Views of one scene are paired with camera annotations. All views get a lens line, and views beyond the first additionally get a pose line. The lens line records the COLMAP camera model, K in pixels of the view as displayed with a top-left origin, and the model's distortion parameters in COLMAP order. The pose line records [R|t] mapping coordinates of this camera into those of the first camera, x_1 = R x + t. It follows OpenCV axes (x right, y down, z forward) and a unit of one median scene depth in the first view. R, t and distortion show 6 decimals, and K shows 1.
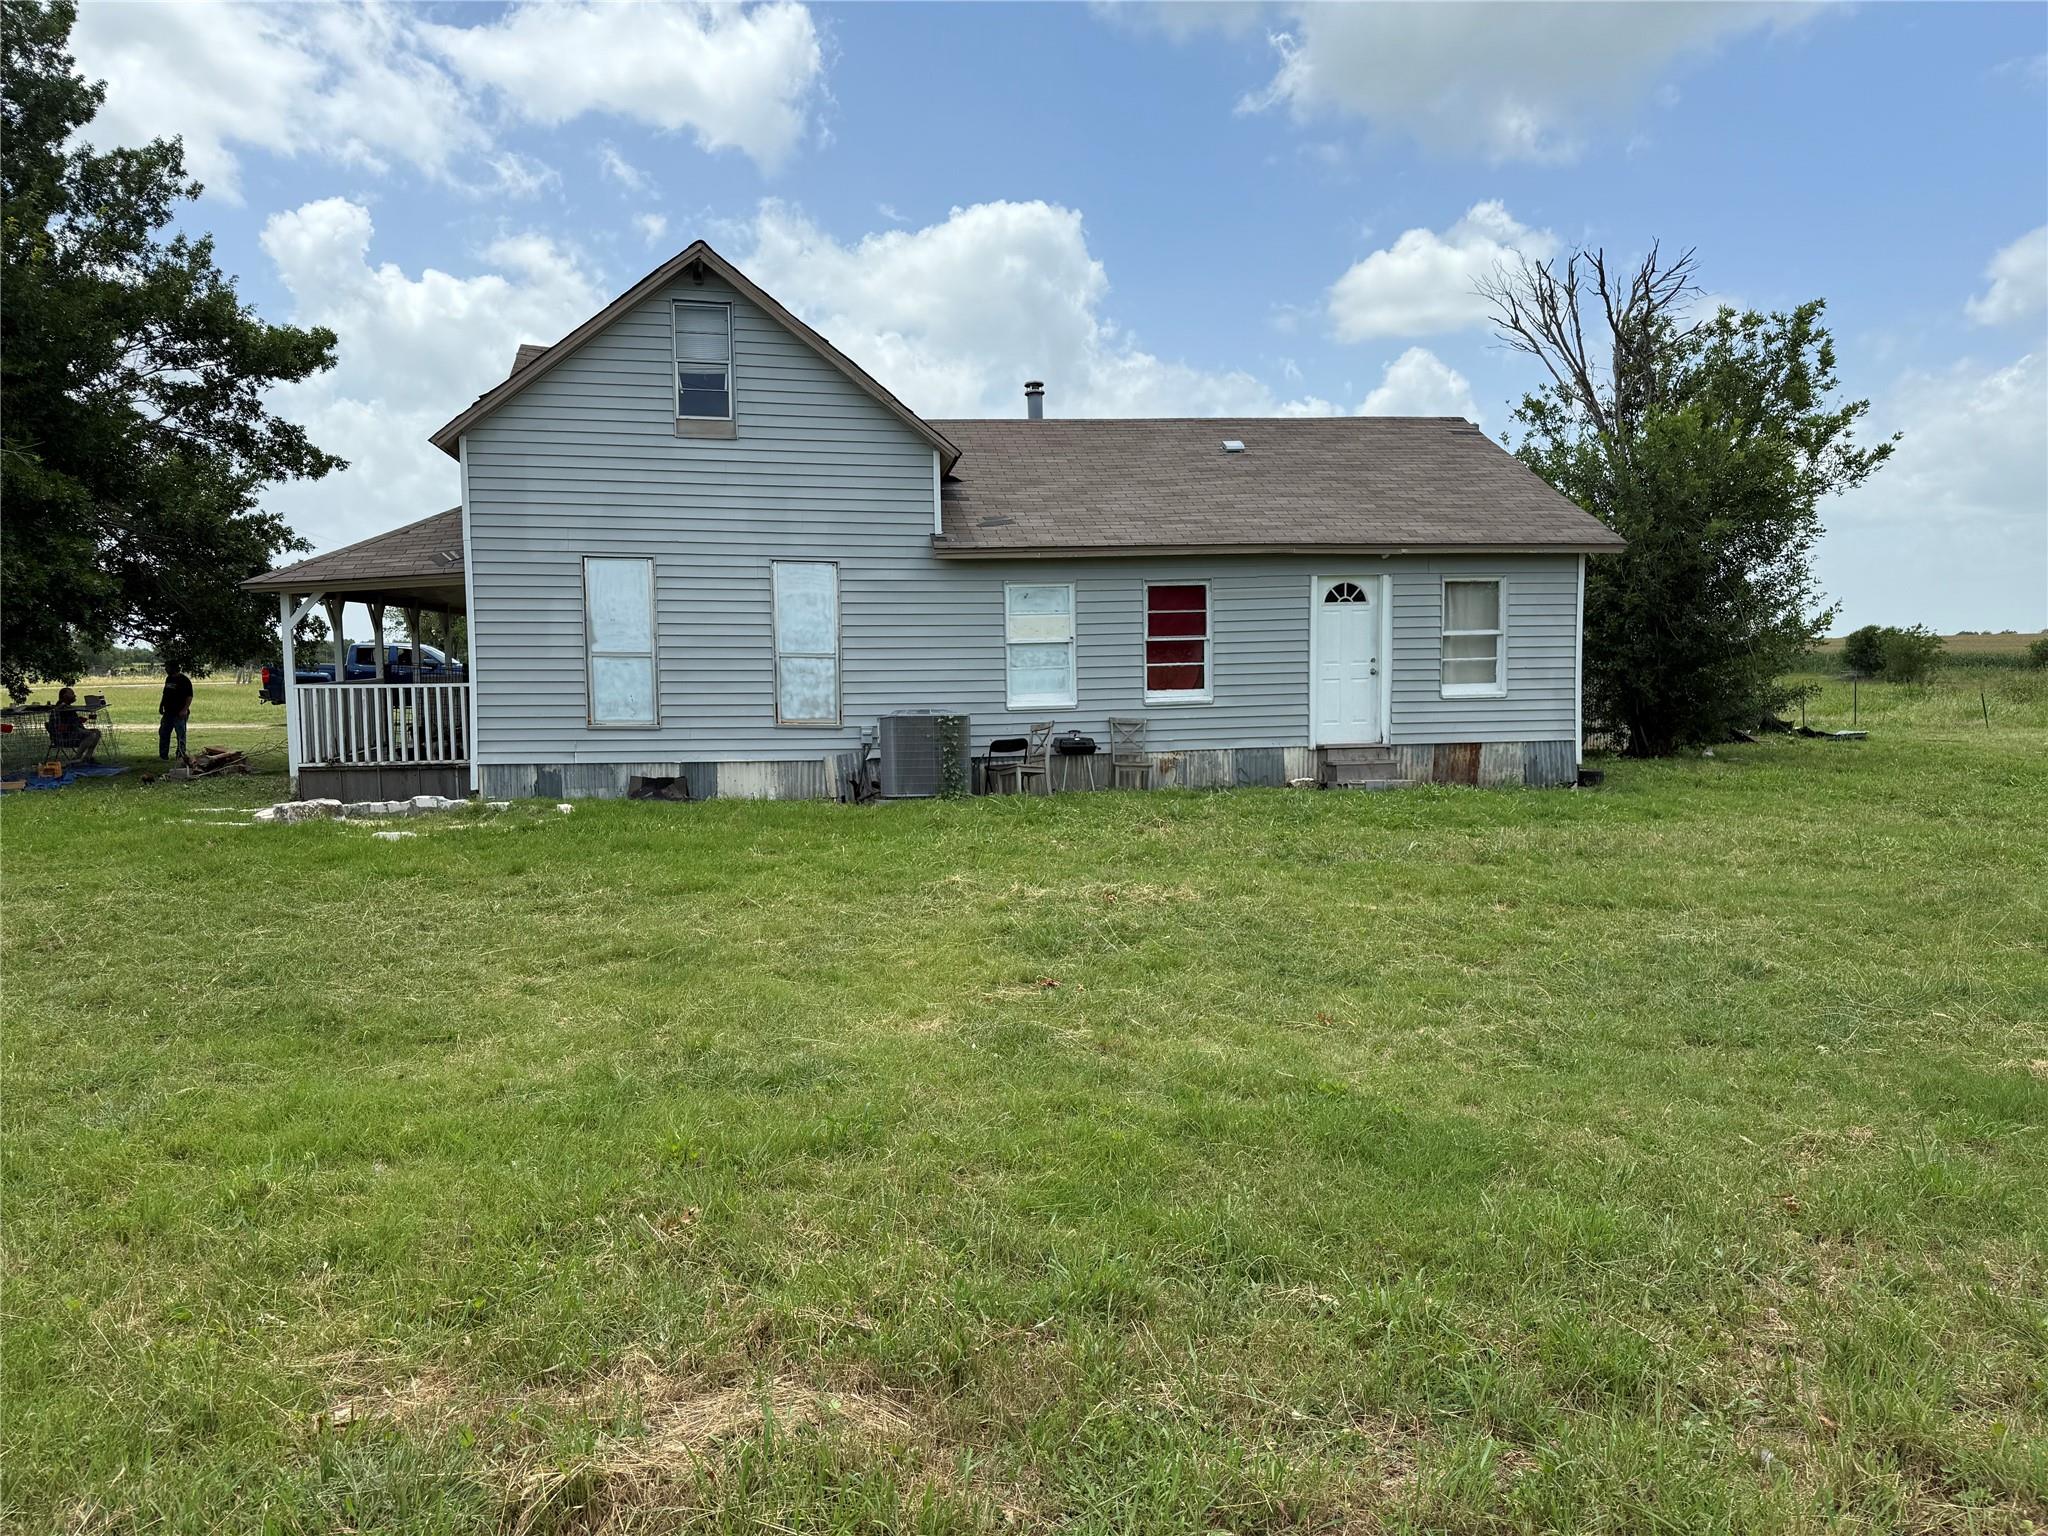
lens RADIAL K [[1537.8, 0, 1030.0], [0, 1537.8, 777.3], [0, 0, 1]] dist [0.053540, -0.089576]
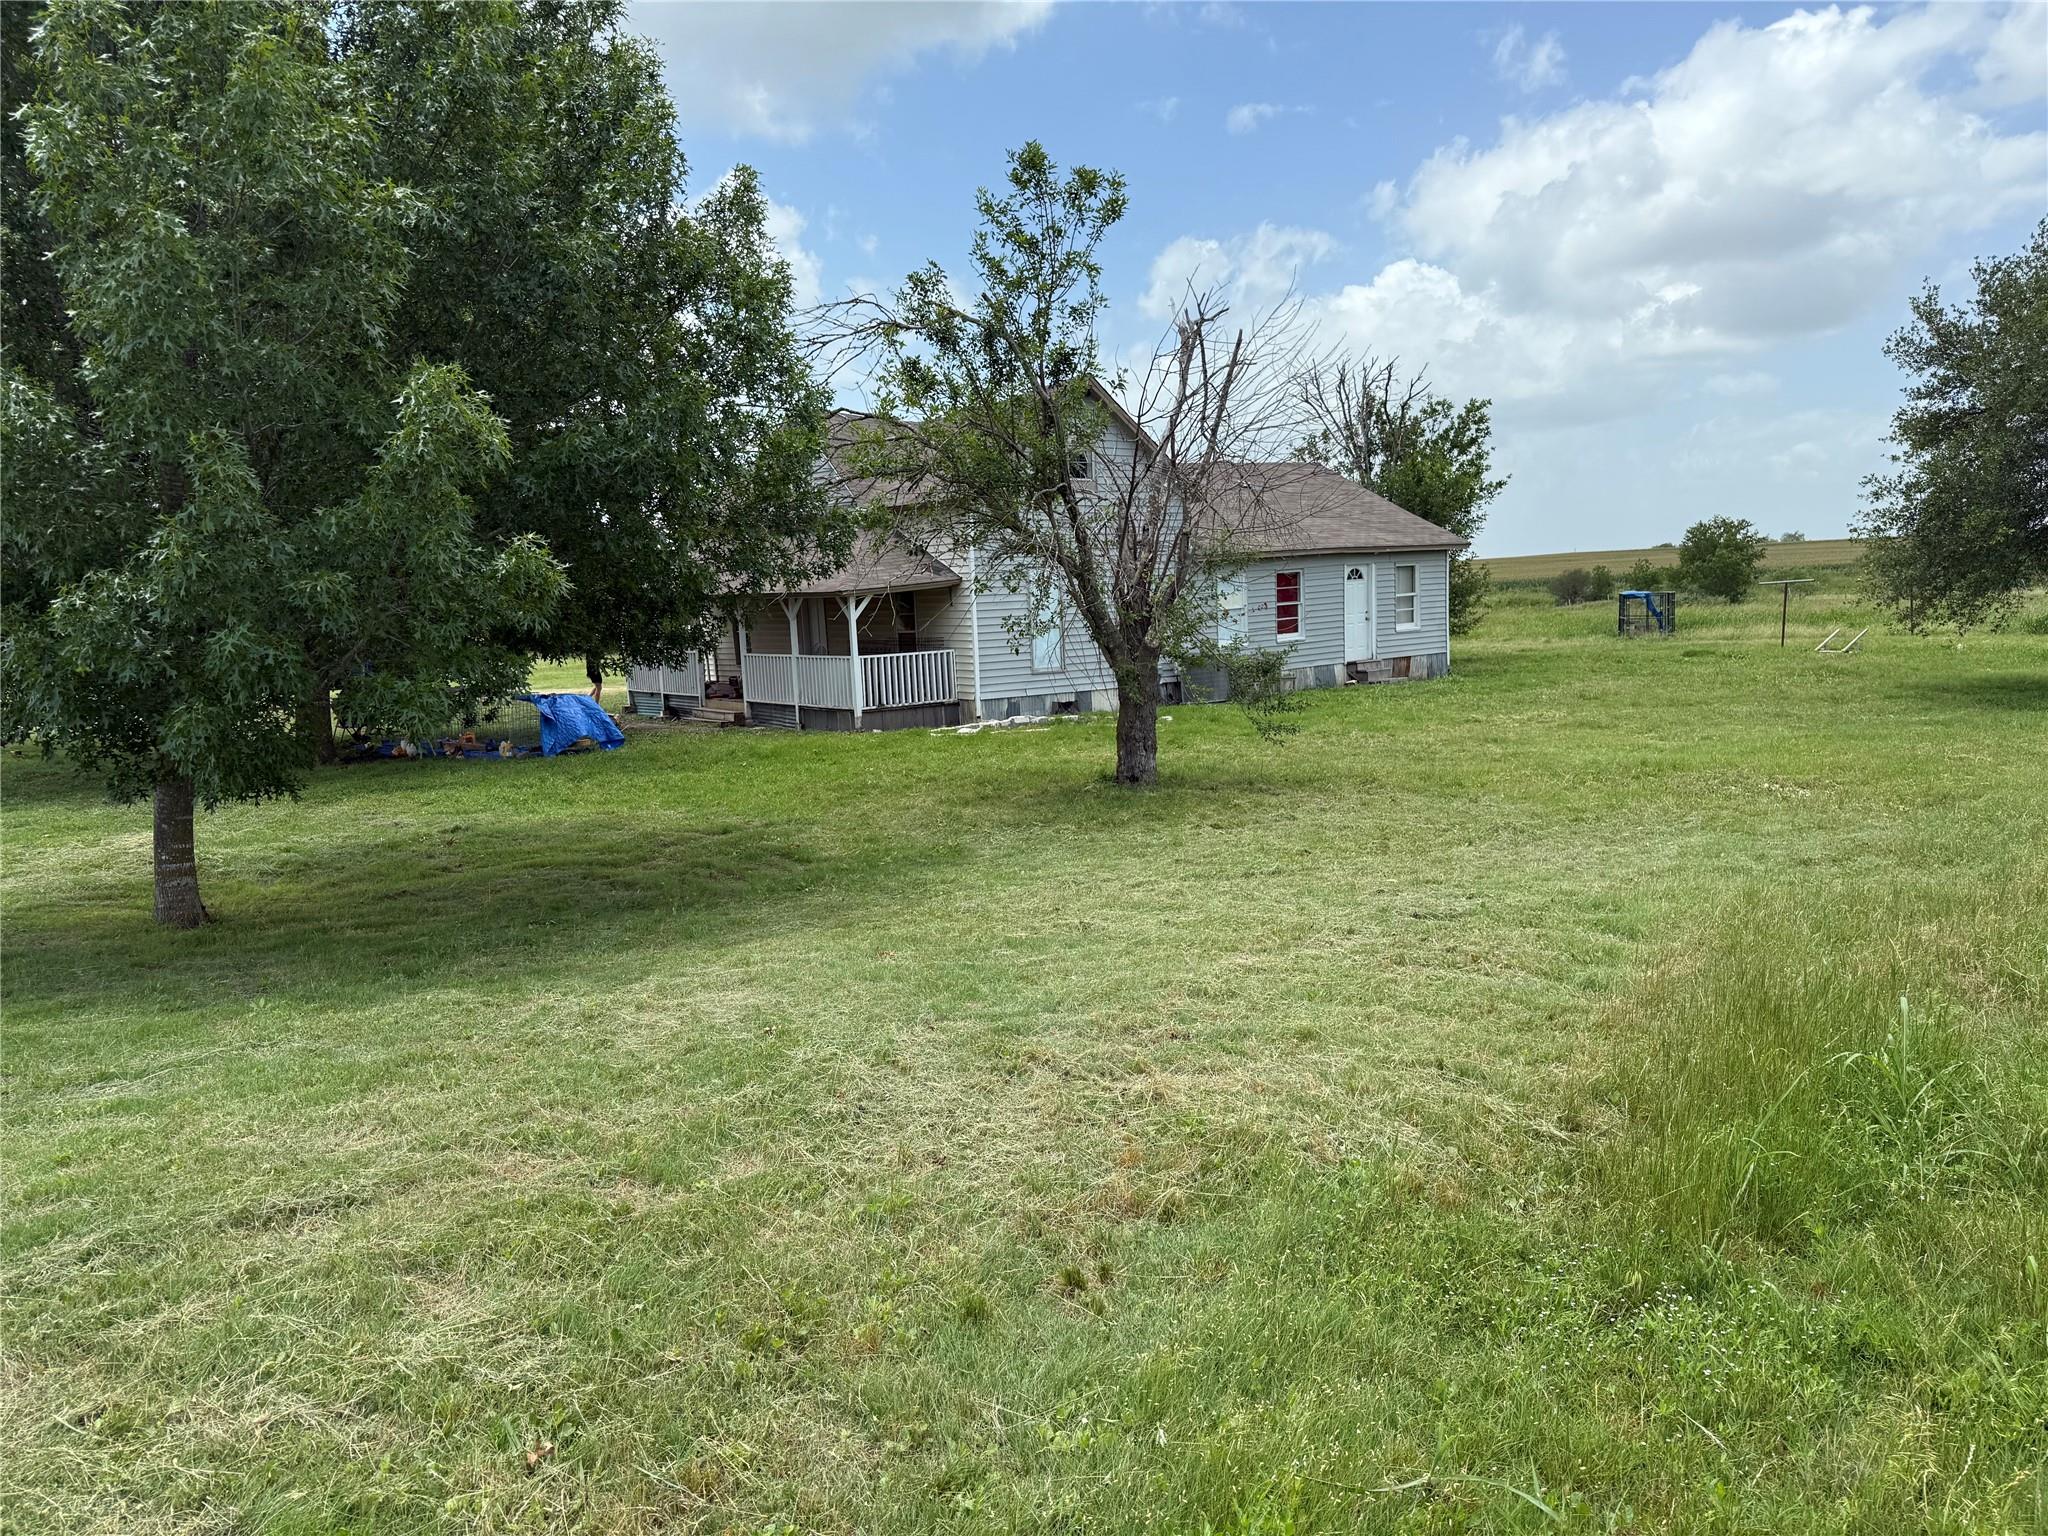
lens RADIAL K [[1537.8, 0, 1030.0], [0, 1537.8, 777.3], [0, 0, 1]] dist [0.053540, -0.089576]
pose [[0.881247, -0.088601, 0.464278, -0.920841], [0.075378, 0.996046, 0.047007, 0.000386], [-0.466607, -0.006428, 0.884441, -0.367632]]
